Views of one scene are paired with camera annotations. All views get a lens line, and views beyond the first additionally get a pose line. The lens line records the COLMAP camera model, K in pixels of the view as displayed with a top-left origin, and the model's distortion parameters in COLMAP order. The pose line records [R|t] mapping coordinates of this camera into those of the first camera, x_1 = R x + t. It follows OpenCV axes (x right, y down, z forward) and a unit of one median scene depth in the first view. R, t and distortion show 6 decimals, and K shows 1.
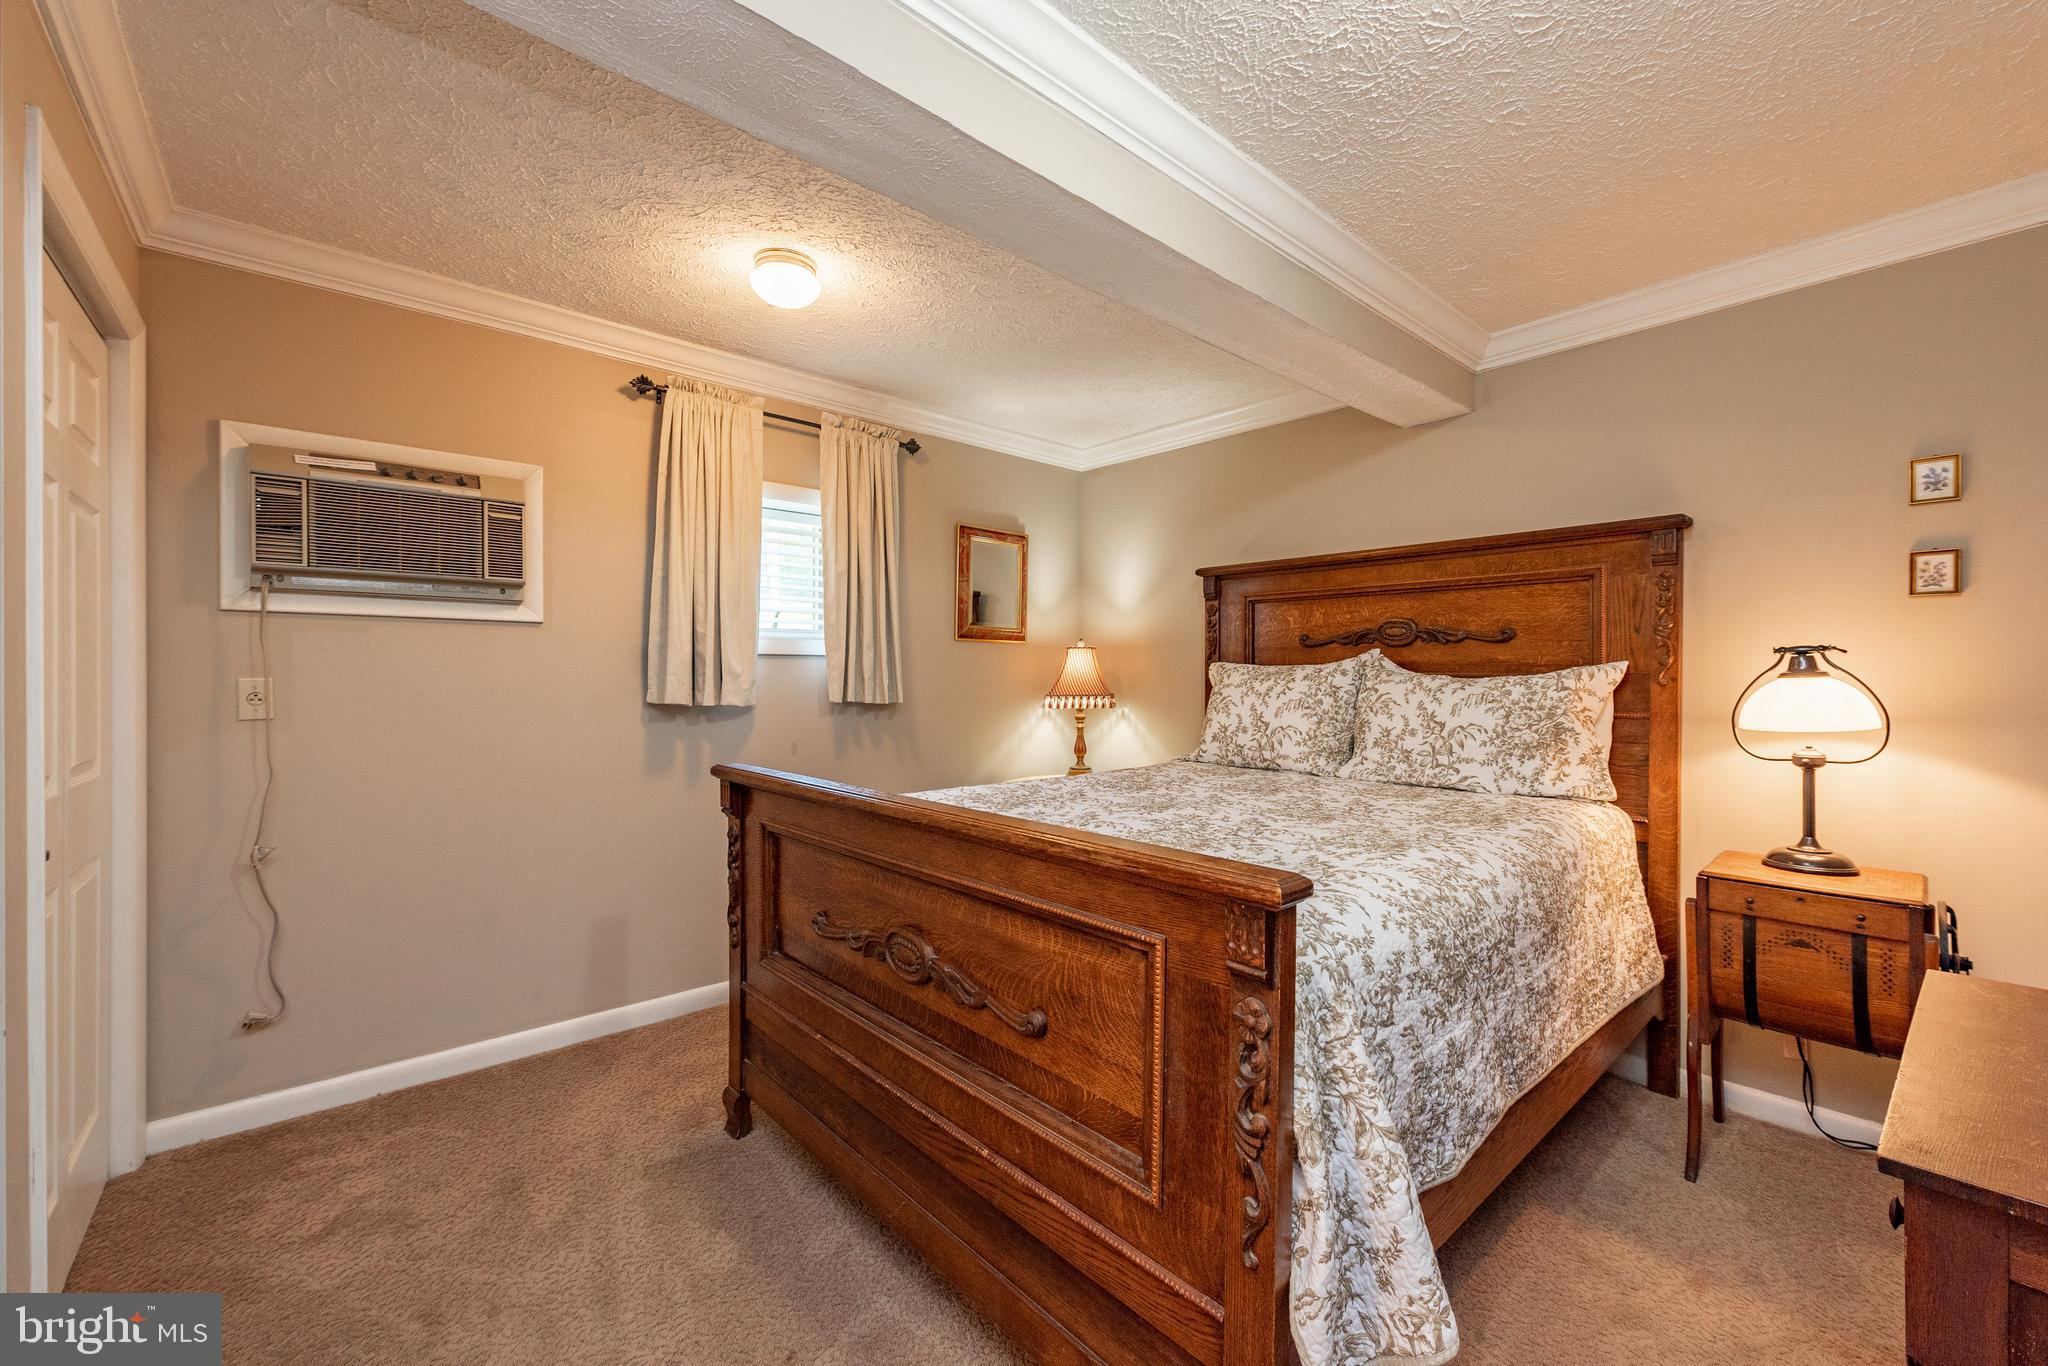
lens RADIAL K [[815.6, 0, 1018.9], [0, 815.6, 671.3], [0, 0, 1]] dist [0.000516, -0.000012]
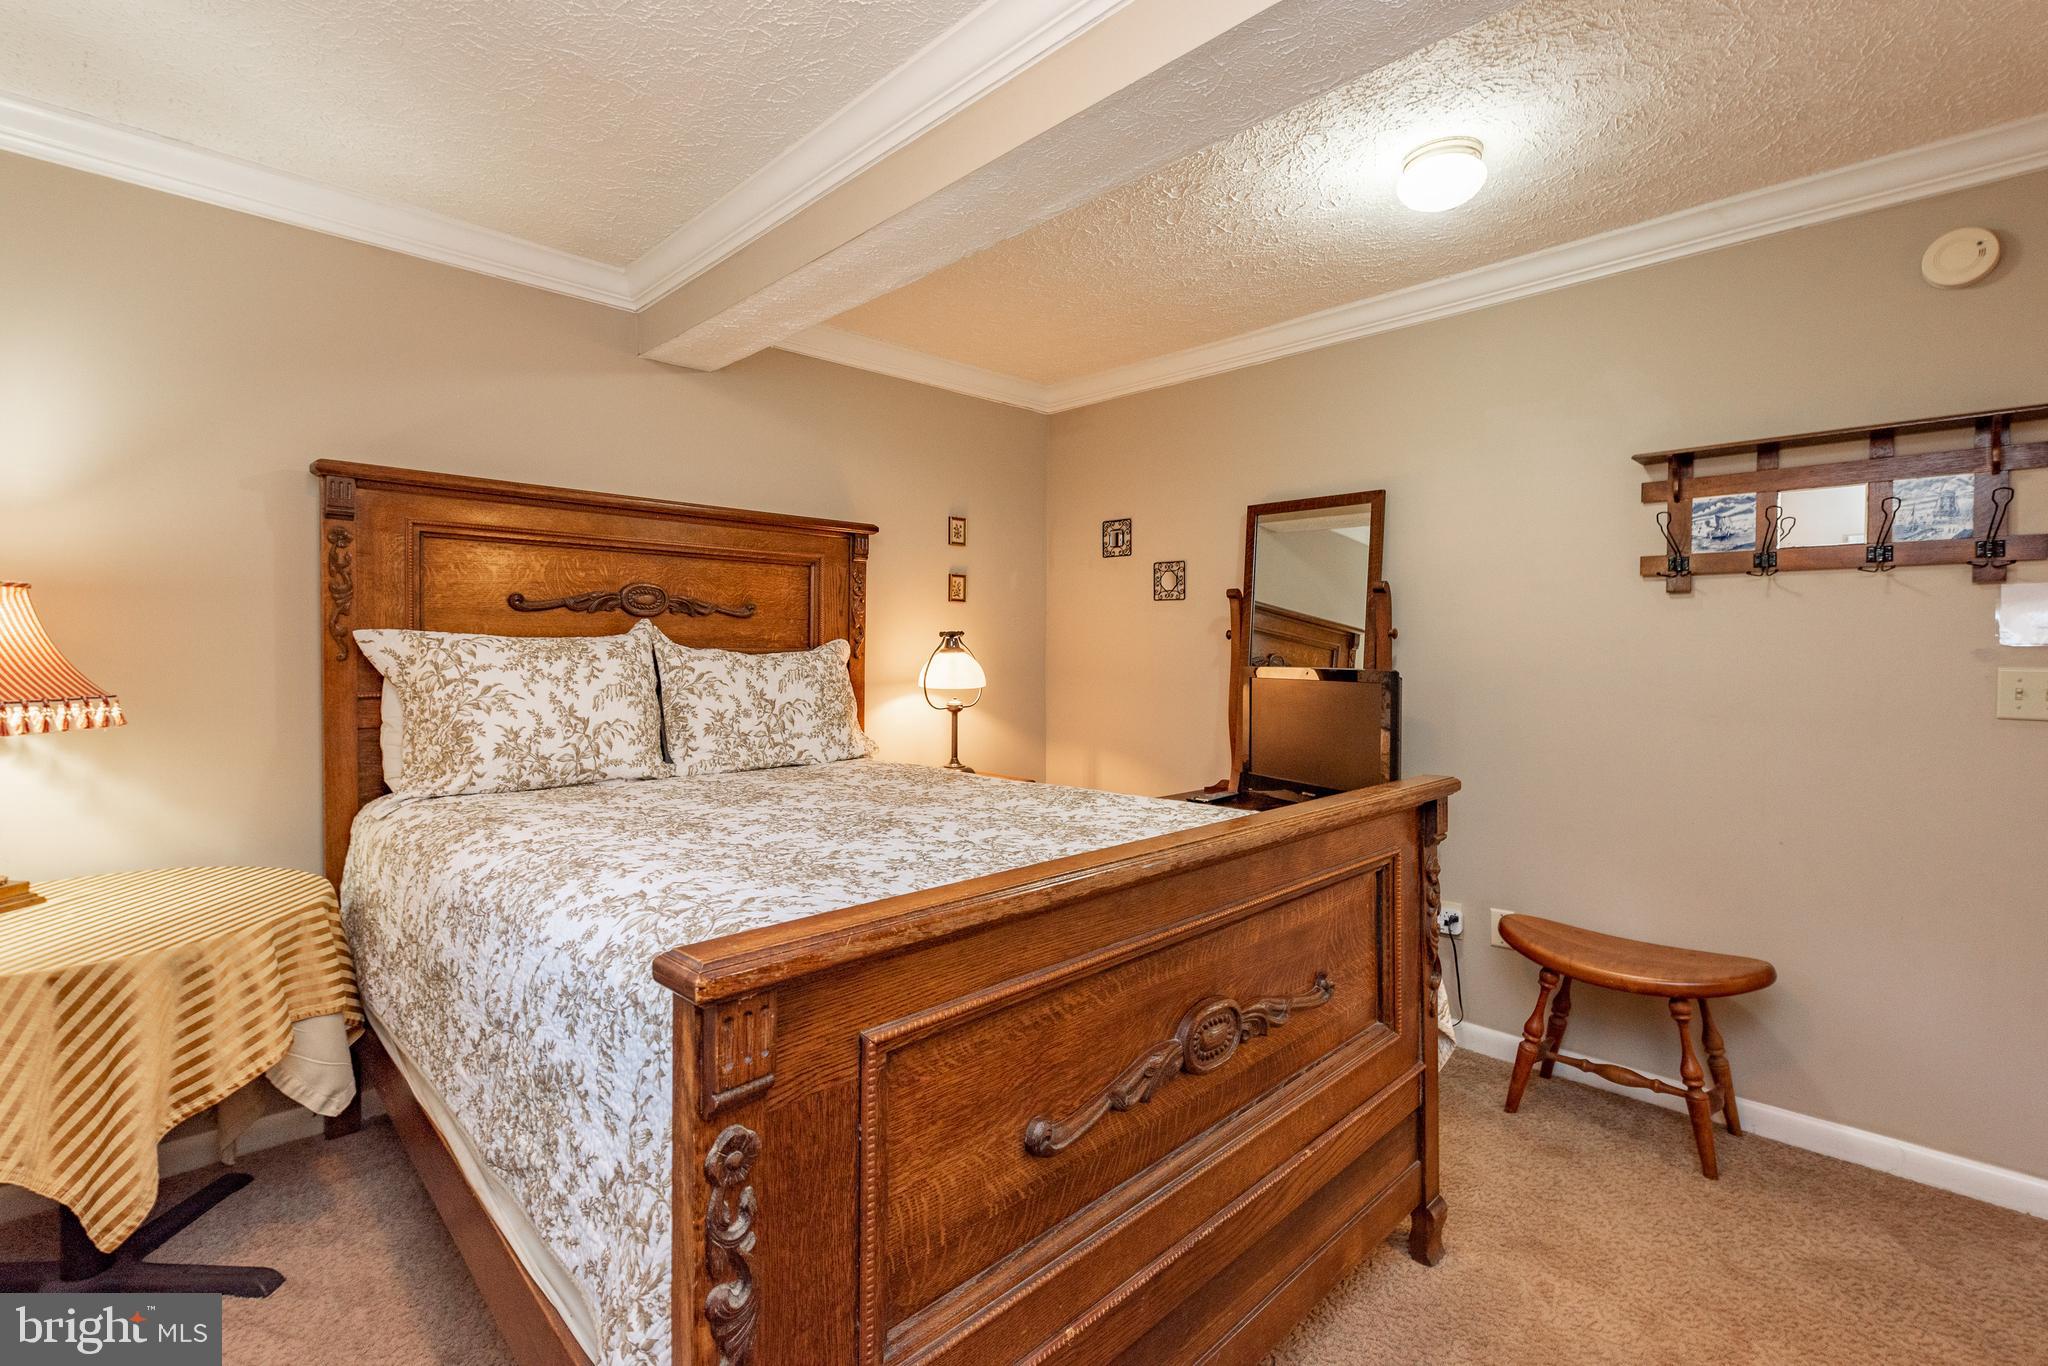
lens RADIAL K [[938.0, 0, 1027.8], [0, 938.0, 663.3], [0, 0, 1]] dist [-0.000093, -0.000130]
pose [[-0.059494, -0.019829, 0.998032, -0.532652], [-0.010895, 0.999756, 0.019214, -0.004944], [-0.998169, -0.009730, -0.059695, 0.665947]]
